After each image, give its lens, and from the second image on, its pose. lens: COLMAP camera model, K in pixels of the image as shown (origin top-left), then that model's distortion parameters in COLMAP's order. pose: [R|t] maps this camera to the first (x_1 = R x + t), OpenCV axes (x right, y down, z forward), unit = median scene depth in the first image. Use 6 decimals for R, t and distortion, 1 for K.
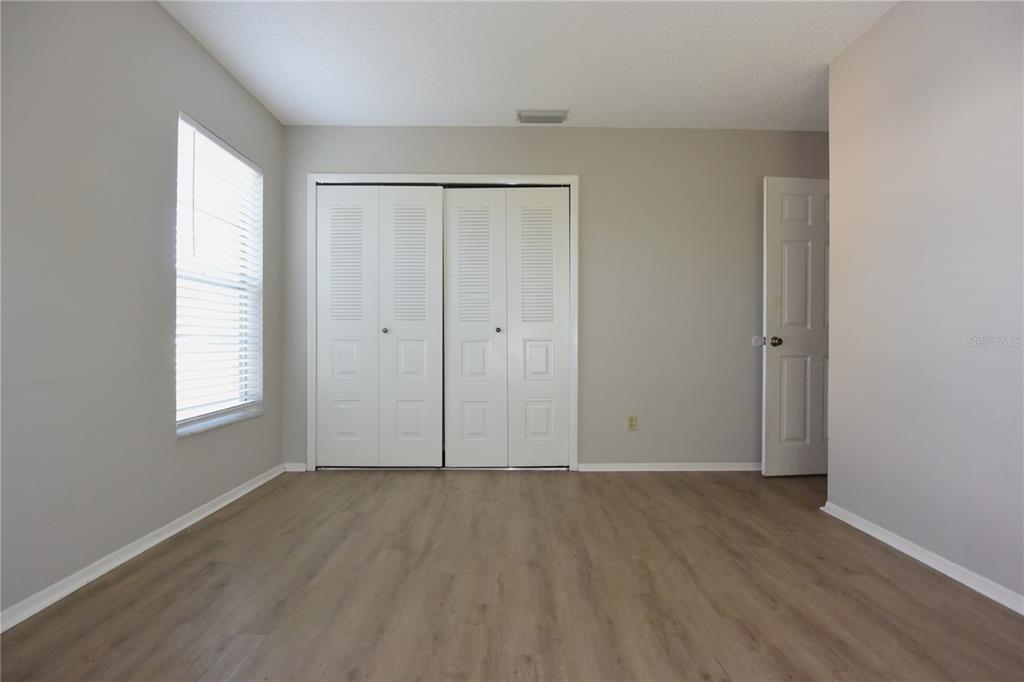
lens RADIAL K [[536.2, 0, 520.3], [0, 536.2, 347.3], [0, 0, 1]] dist [-0.003266, -0.025652]
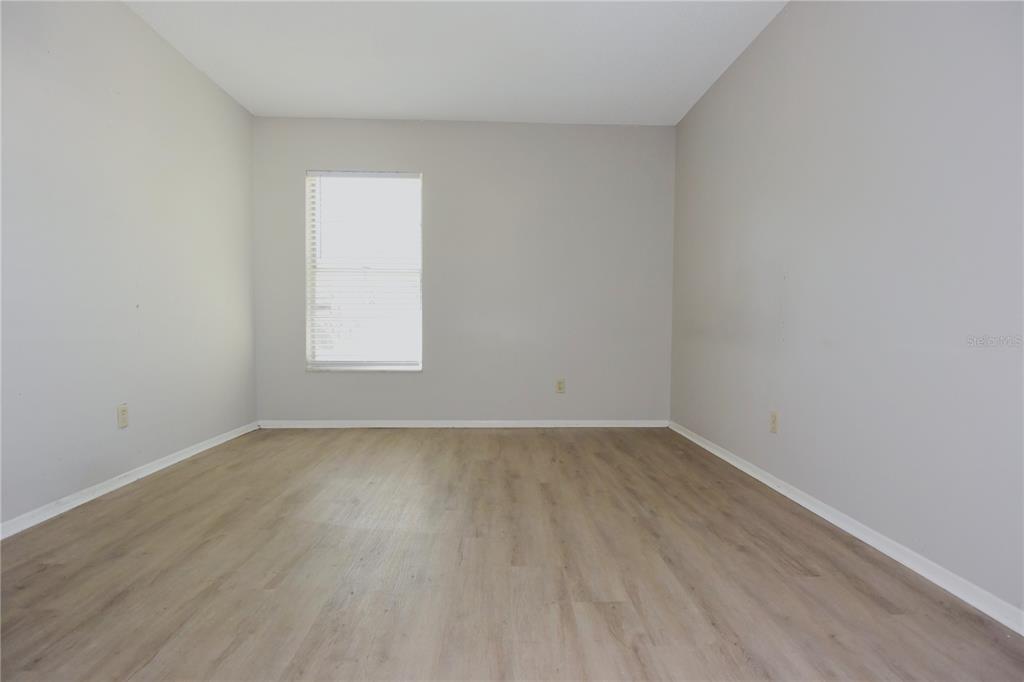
lens RADIAL K [[536.2, 0, 520.3], [0, 536.2, 347.3], [0, 0, 1]] dist [-0.003266, -0.025652]
pose [[-0.999618, -0.011043, -0.025354, -0.109170], [-0.012171, 0.998923, 0.044763, 0.027047], [0.024832, 0.045054, -0.998676, 1.842110]]
